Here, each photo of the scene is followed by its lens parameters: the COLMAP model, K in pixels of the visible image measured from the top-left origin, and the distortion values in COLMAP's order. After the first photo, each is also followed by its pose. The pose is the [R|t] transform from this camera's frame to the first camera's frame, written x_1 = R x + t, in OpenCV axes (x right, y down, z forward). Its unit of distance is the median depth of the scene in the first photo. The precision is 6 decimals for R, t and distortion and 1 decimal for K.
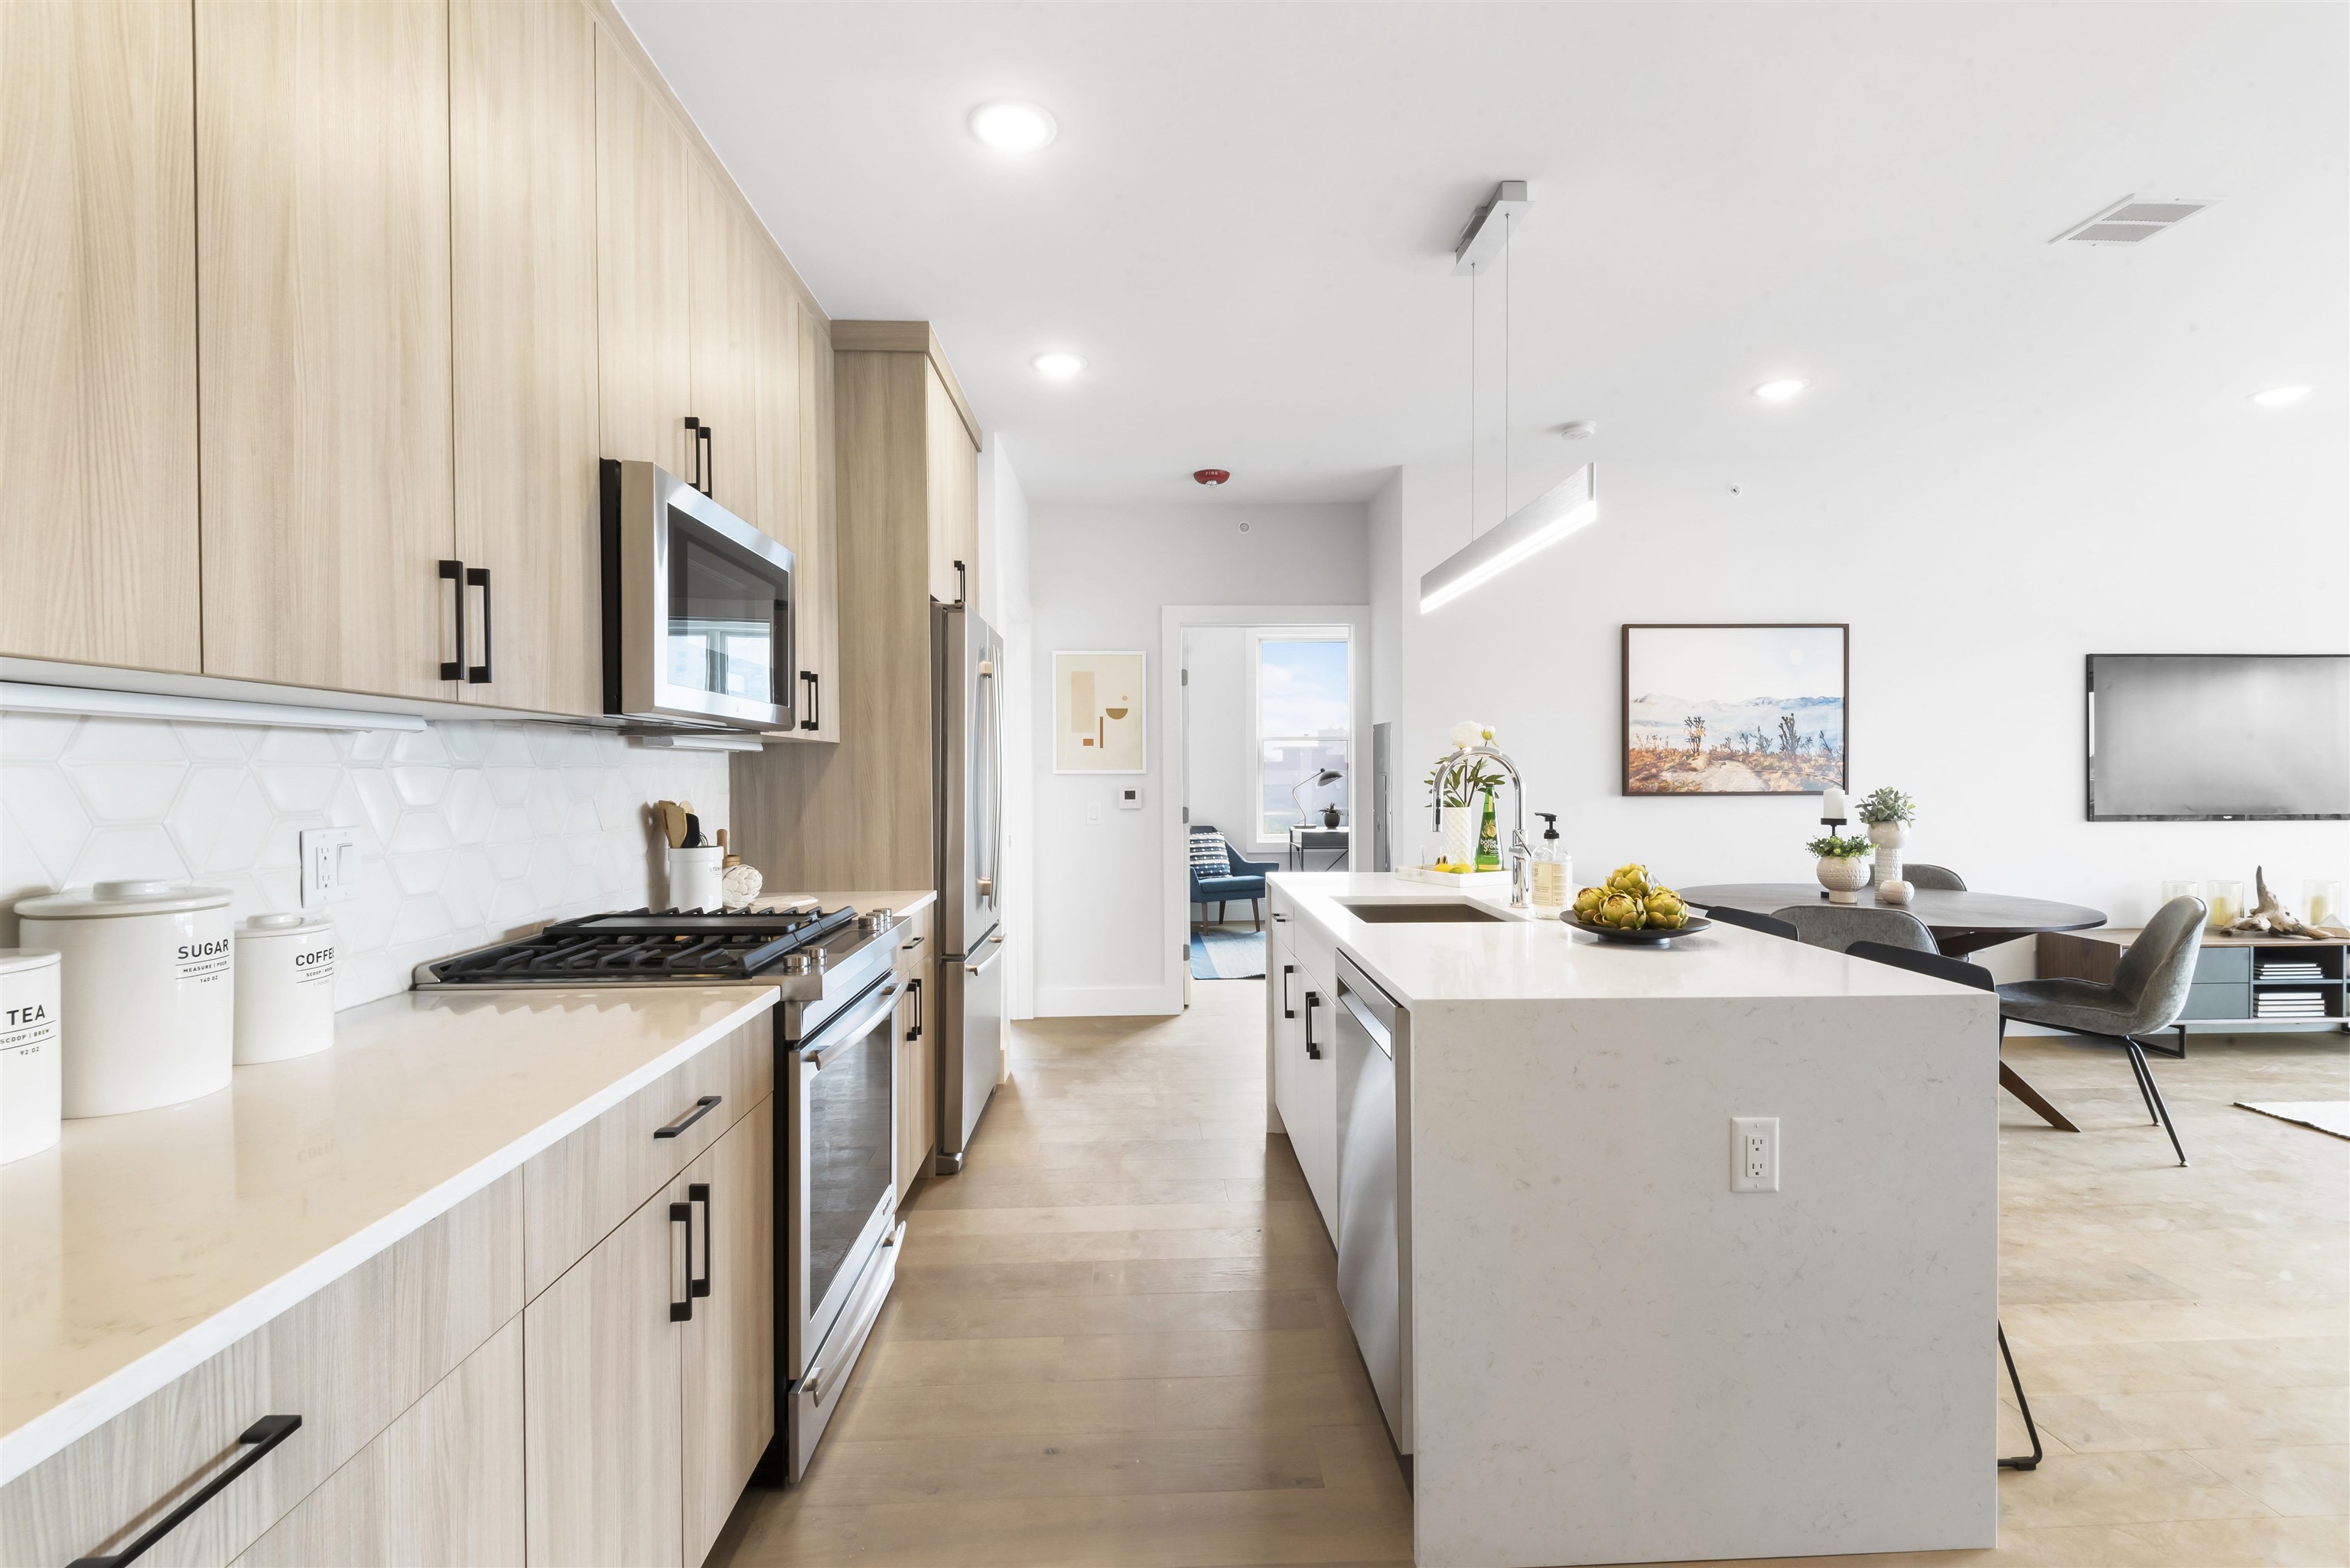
lens RADIAL K [[1063.0, 0, 1168.3], [0, 1063.0, 784.8], [0, 0, 1]] dist [0.004431, -0.004256]
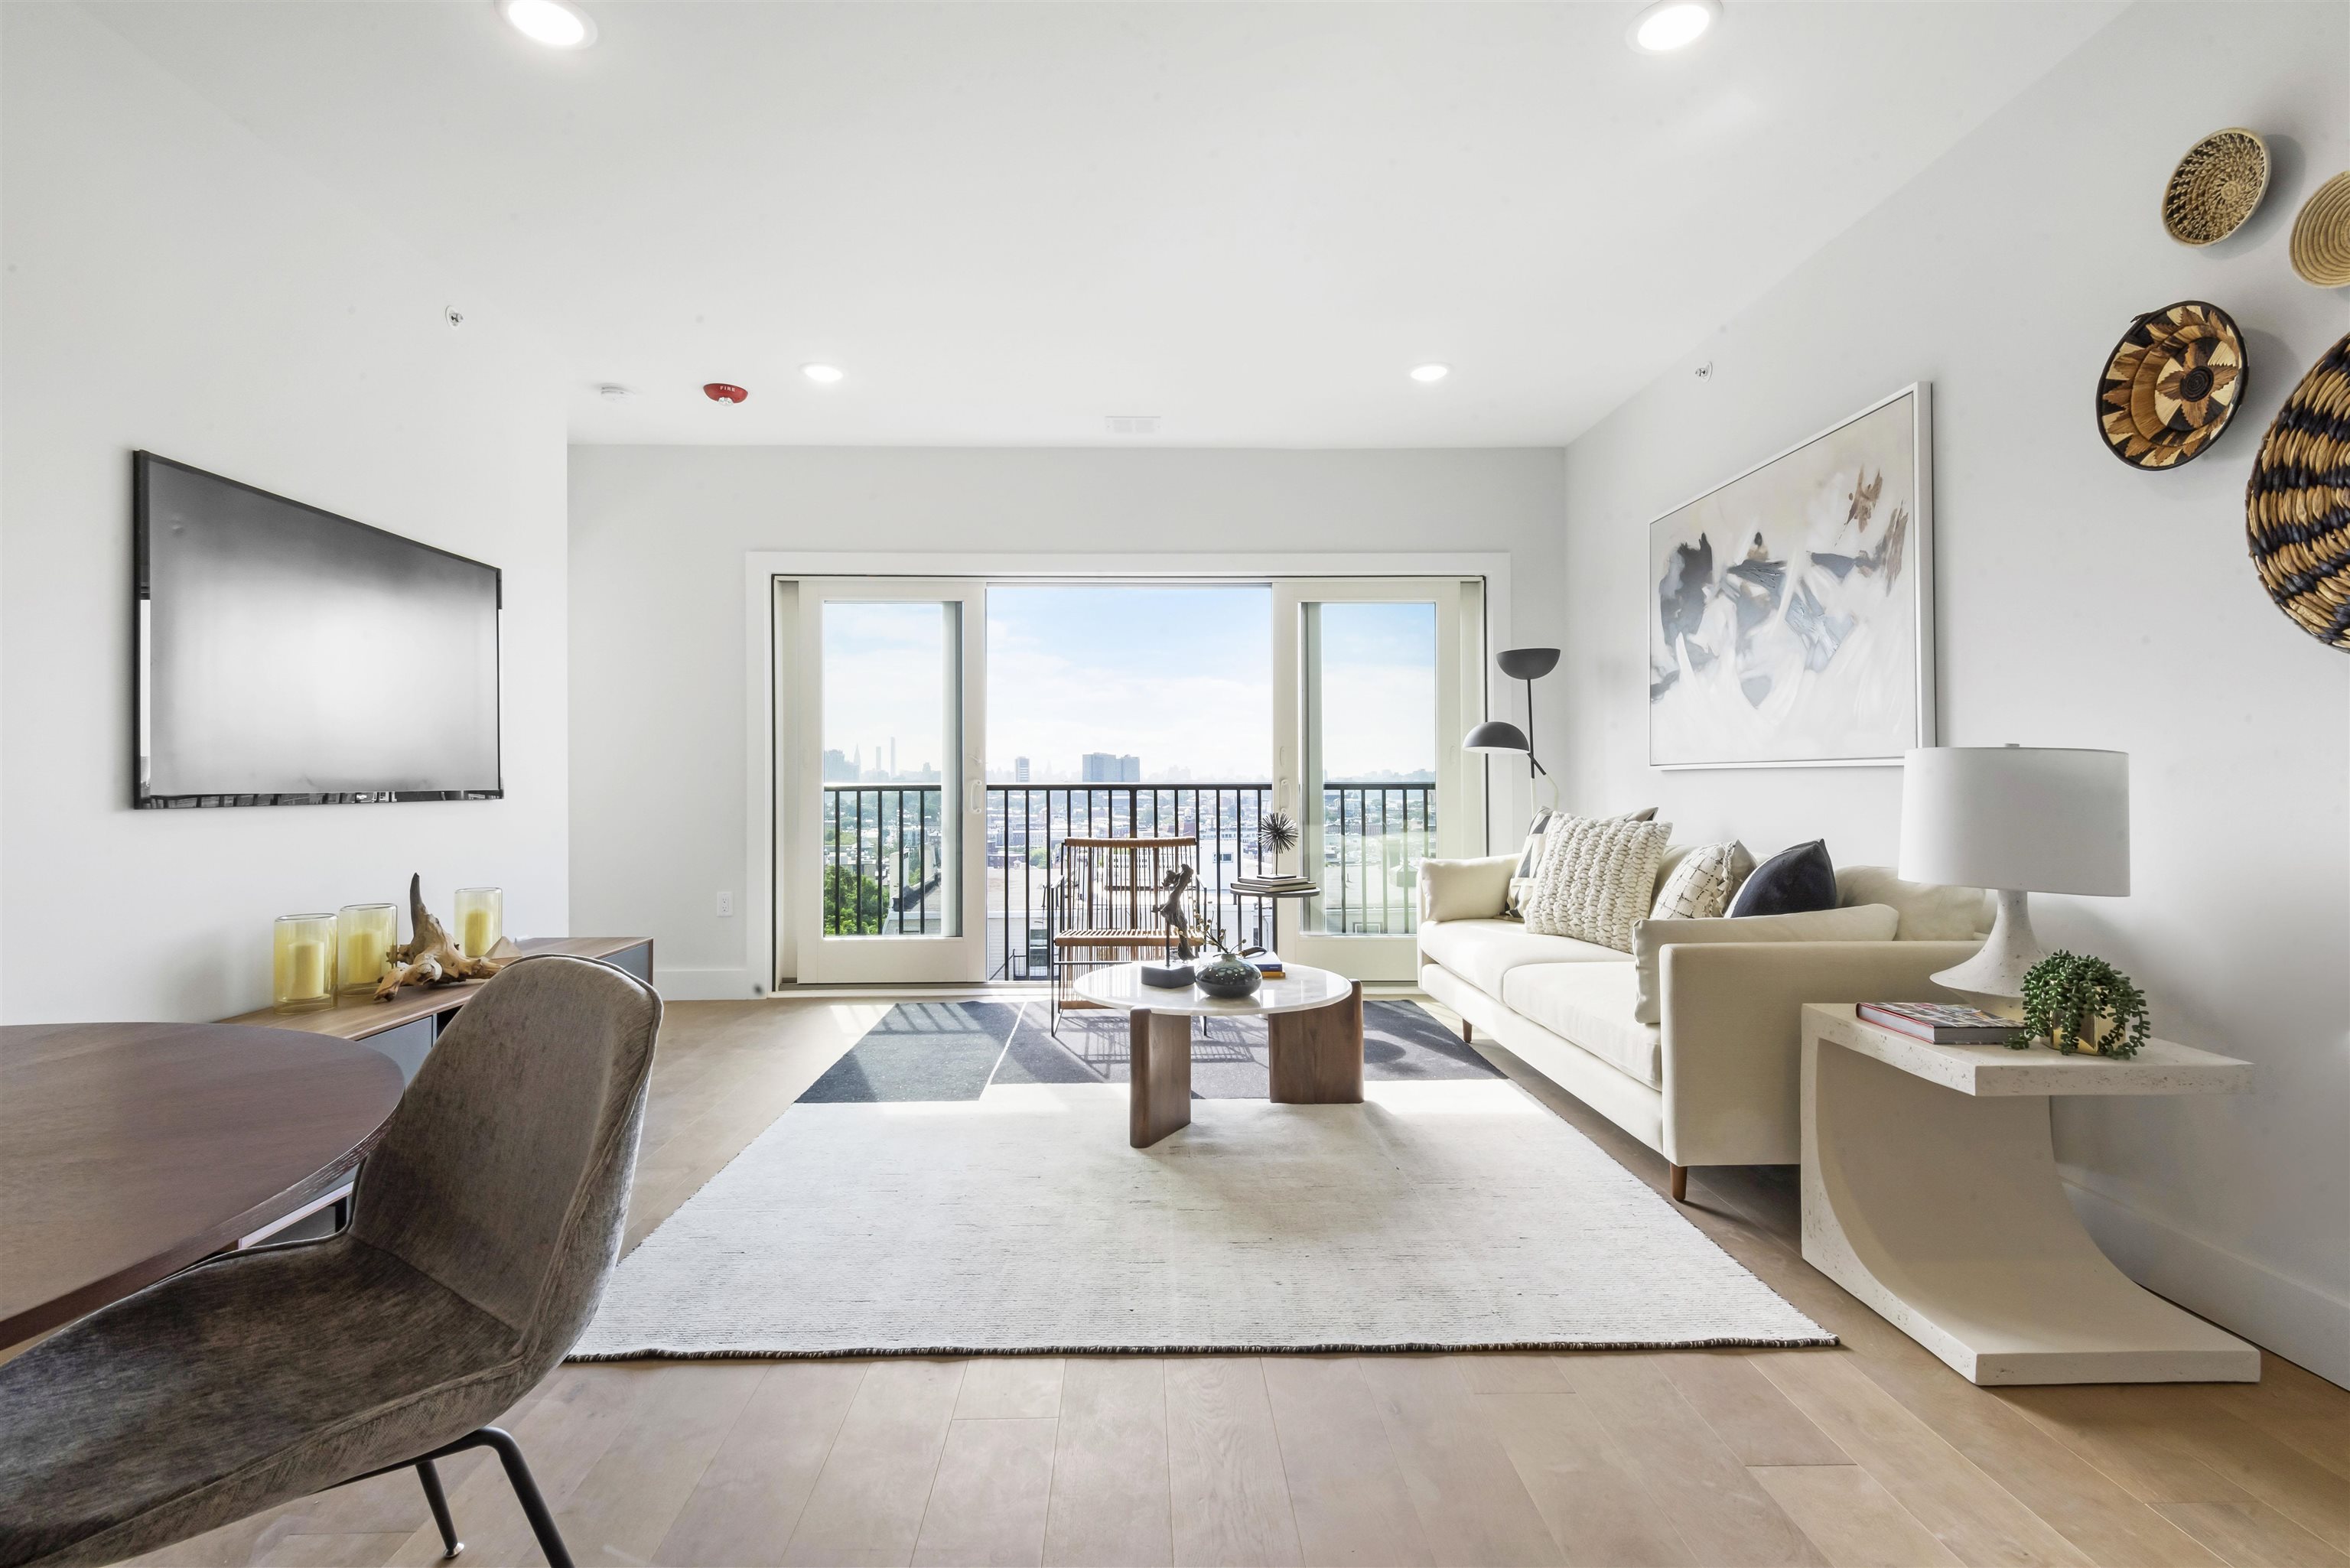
lens RADIAL K [[1063.0, 0, 1172.8], [0, 1063.0, 775.9], [0, 0, 1]] dist [0.004431, -0.004256]
pose [[0.005148, 0.006243, 0.999967, 0.414966], [0.013982, 0.999882, -0.006315, 0.030899], [-0.999889, 0.014014, 0.005060, 0.552224]]
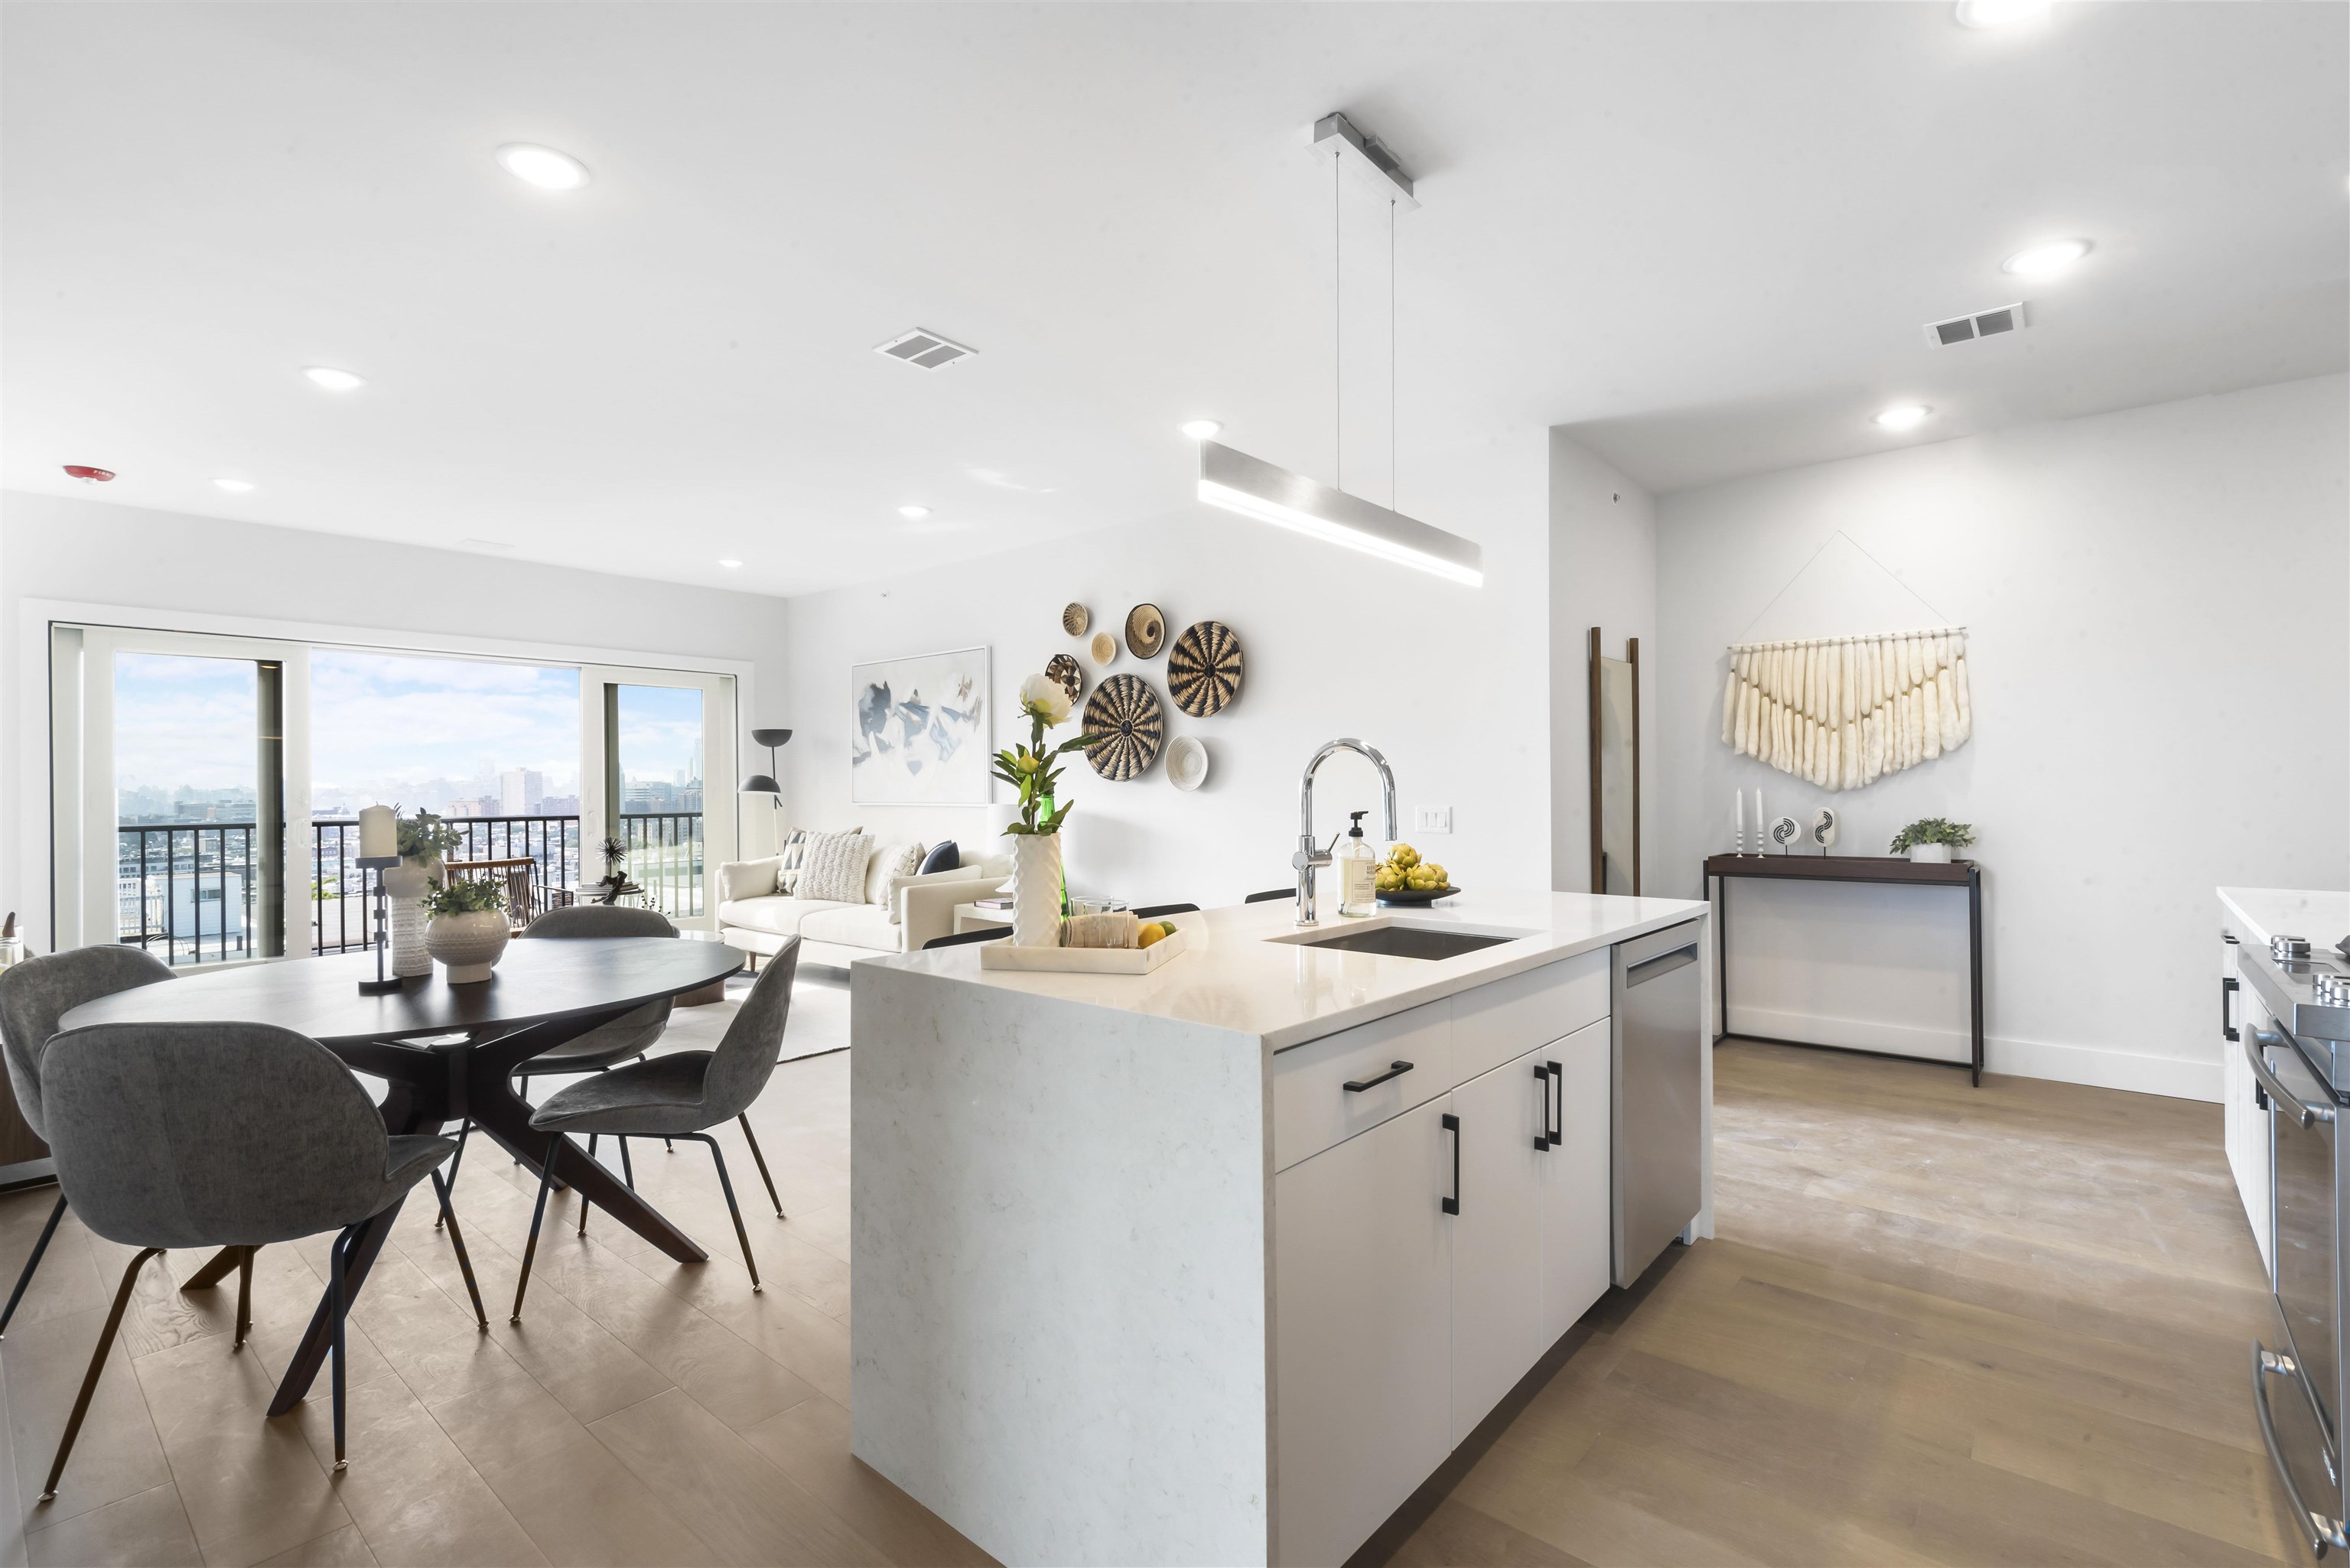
lens RADIAL K [[1063.0, 0, 1190.8], [0, 1063.0, 784.9], [0, 0, 1]] dist [0.004431, -0.004256]
pose [[-0.752658, 0.006998, 0.658375, -0.097962], [0.014984, 0.999867, 0.006502, -0.006039], [-0.658241, 0.014758, -0.752662, 1.002271]]
